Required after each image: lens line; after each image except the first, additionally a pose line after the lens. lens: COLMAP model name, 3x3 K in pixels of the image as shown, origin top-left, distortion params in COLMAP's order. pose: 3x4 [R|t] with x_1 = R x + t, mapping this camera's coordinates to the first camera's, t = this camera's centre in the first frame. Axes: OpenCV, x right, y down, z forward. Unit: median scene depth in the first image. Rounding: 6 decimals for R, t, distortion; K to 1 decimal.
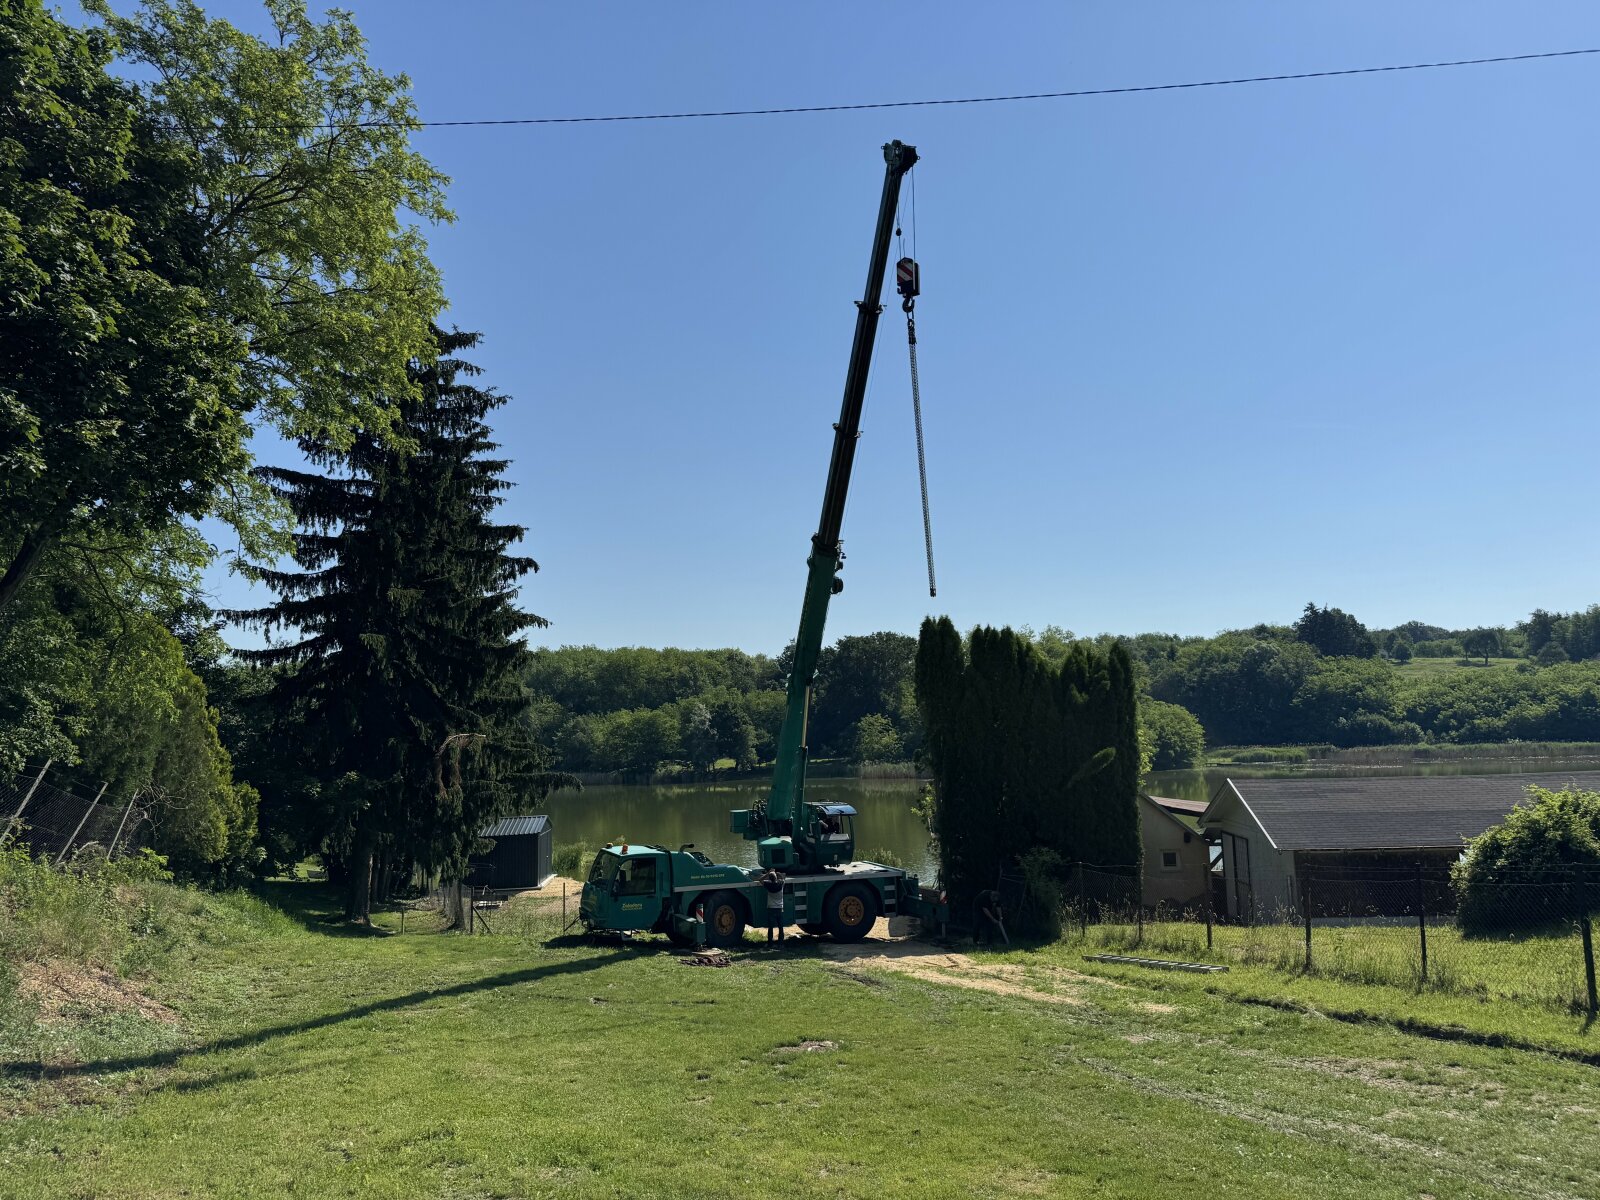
lens RADIAL K [[1111.2, 0, 815.5], [0, 1111.2, 600.5], [0, 0, 1]] dist [0.099587, -0.111362]
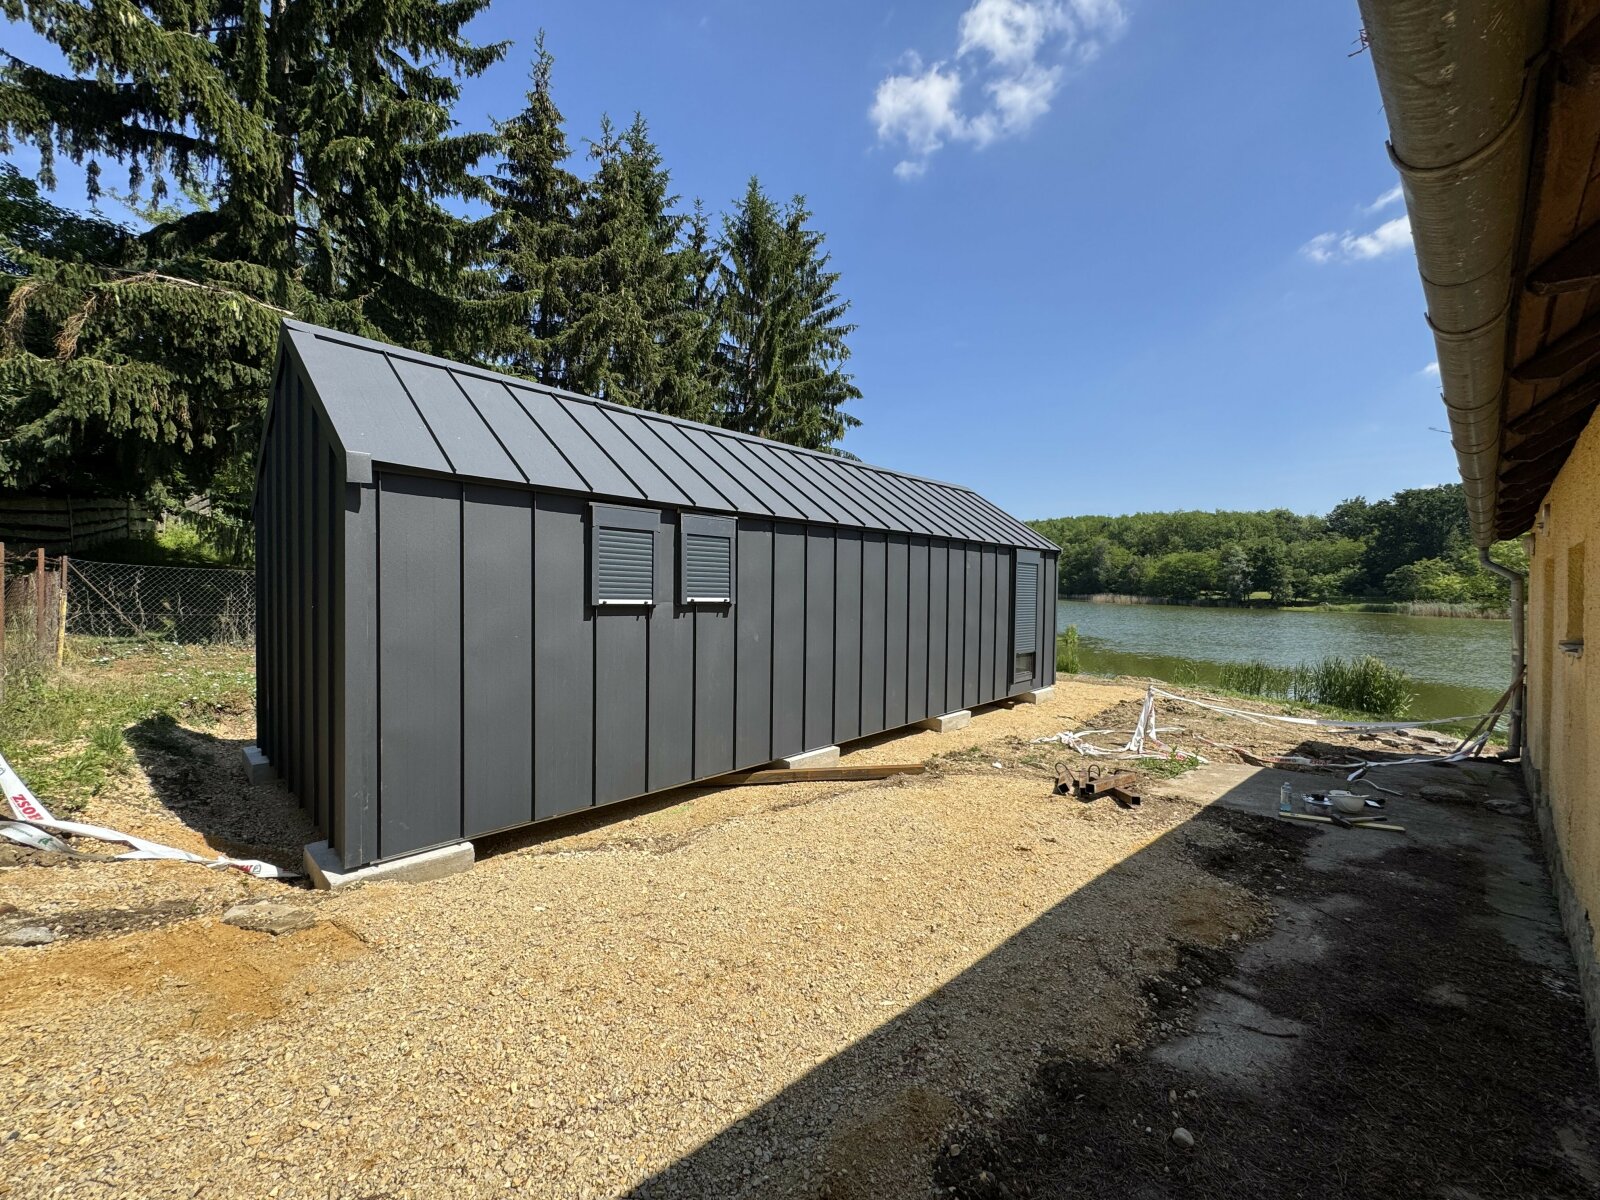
lens RADIAL K [[632.3, 0, 801.4], [0, 632.3, 601.8], [0, 0, 1]] dist [0.003566, 0.000291]
pose [[0.739314, 0.066539, -0.670065, 0.104322], [0.038932, 0.989217, 0.141187, 0.221706], [0.672234, -0.130469, 0.728752, 0.897090]]
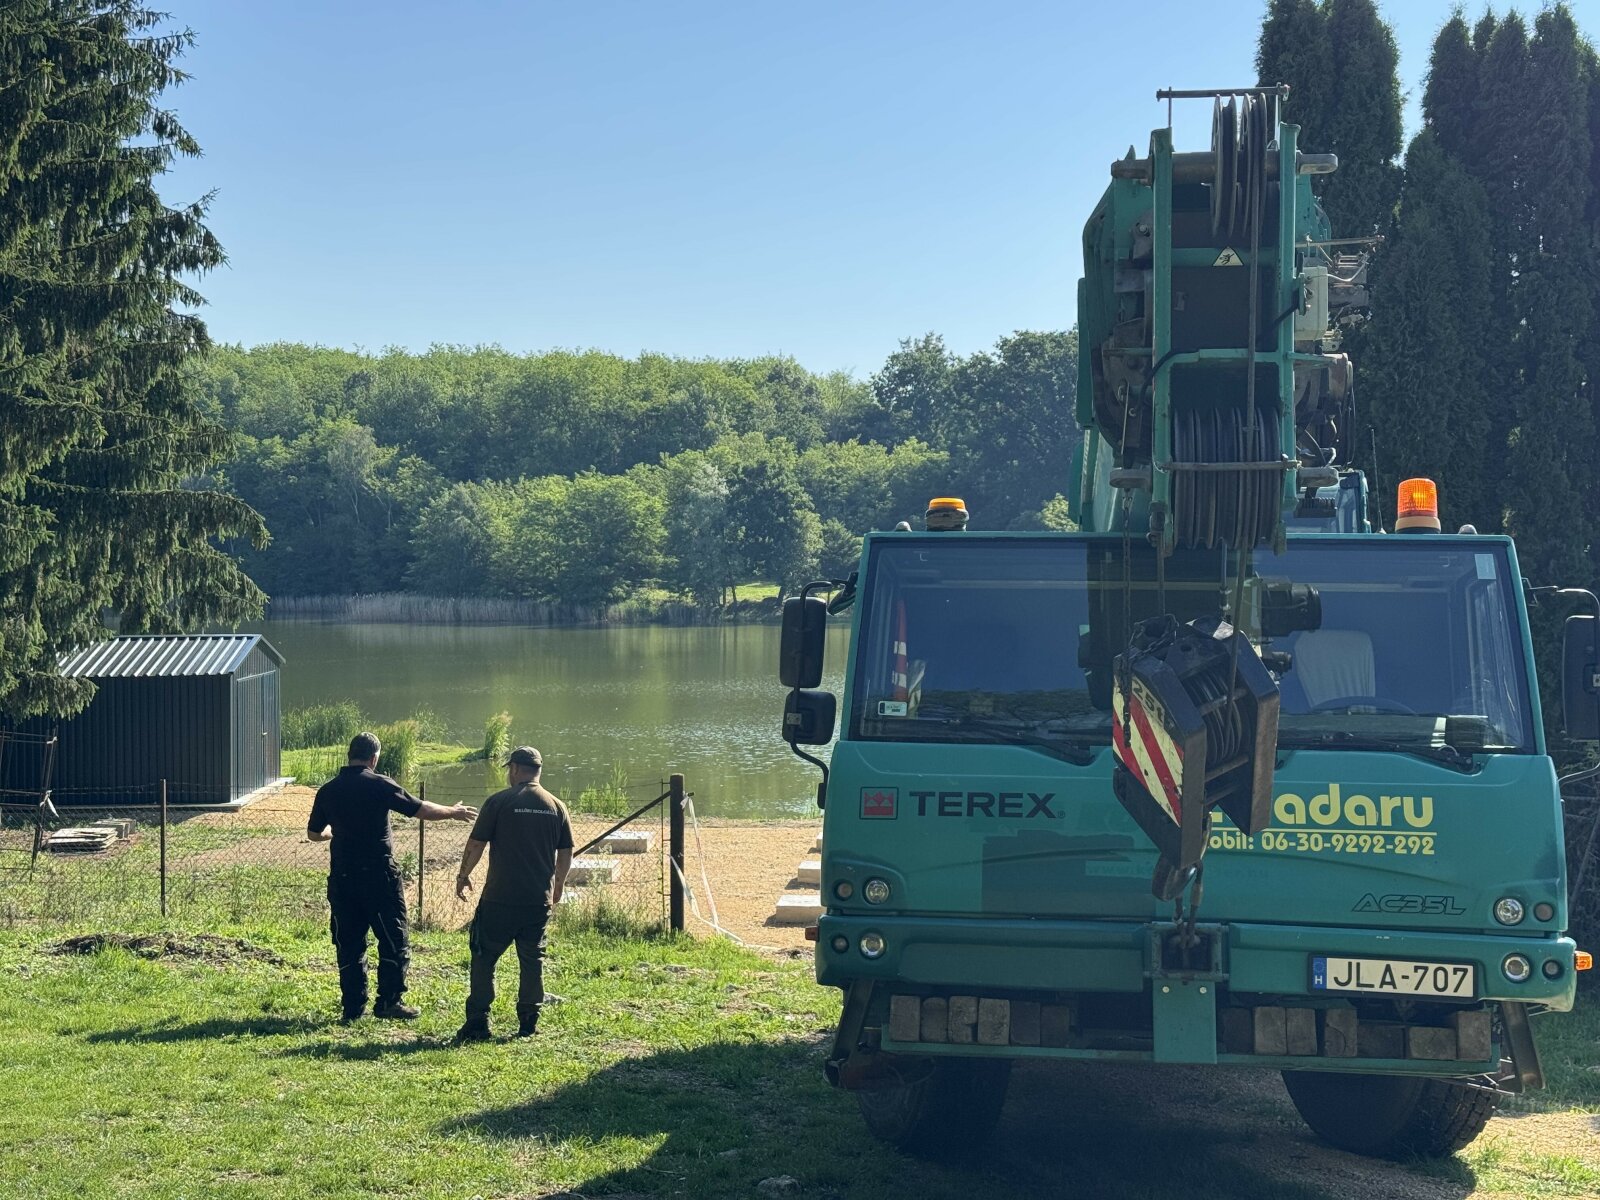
lens RADIAL K [[2219.1, 0, 835.3], [0, 2219.1, 594.5], [0, 0, 1]] dist [0.093644, 0.000000]
pose [[0.998339, 0.027610, -0.050565, 0.009409], [-0.020278, 0.989919, 0.140173, 0.085623], [0.053925, -0.138915, 0.988835, 0.310172]]
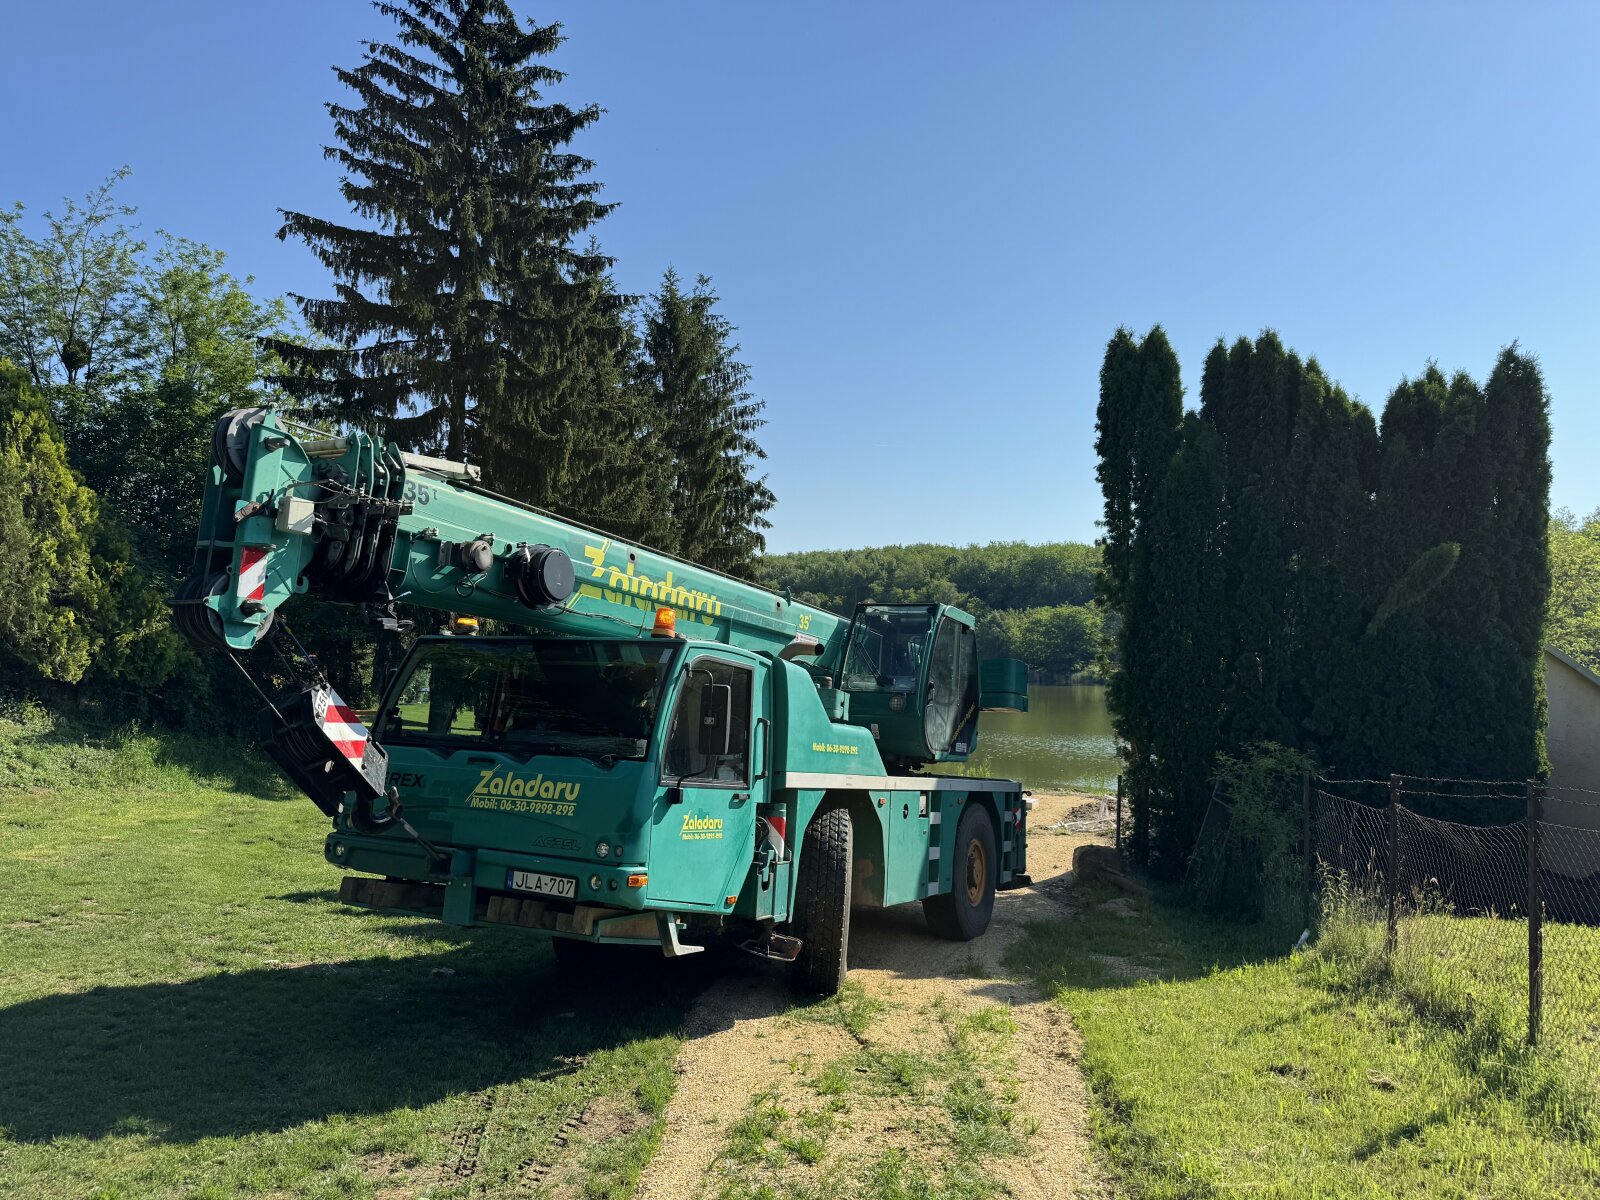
lens RADIAL K [[1111.2, 0, 800.5], [0, 1111.2, 590.4], [0, 0, 1]] dist [0.099587, -0.111362]
pose [[0.915012, 0.013498, -0.403200, 0.159468], [0.017430, 0.997184, 0.072938, 0.086868], [0.403049, -0.073767, 0.912200, 0.360821]]
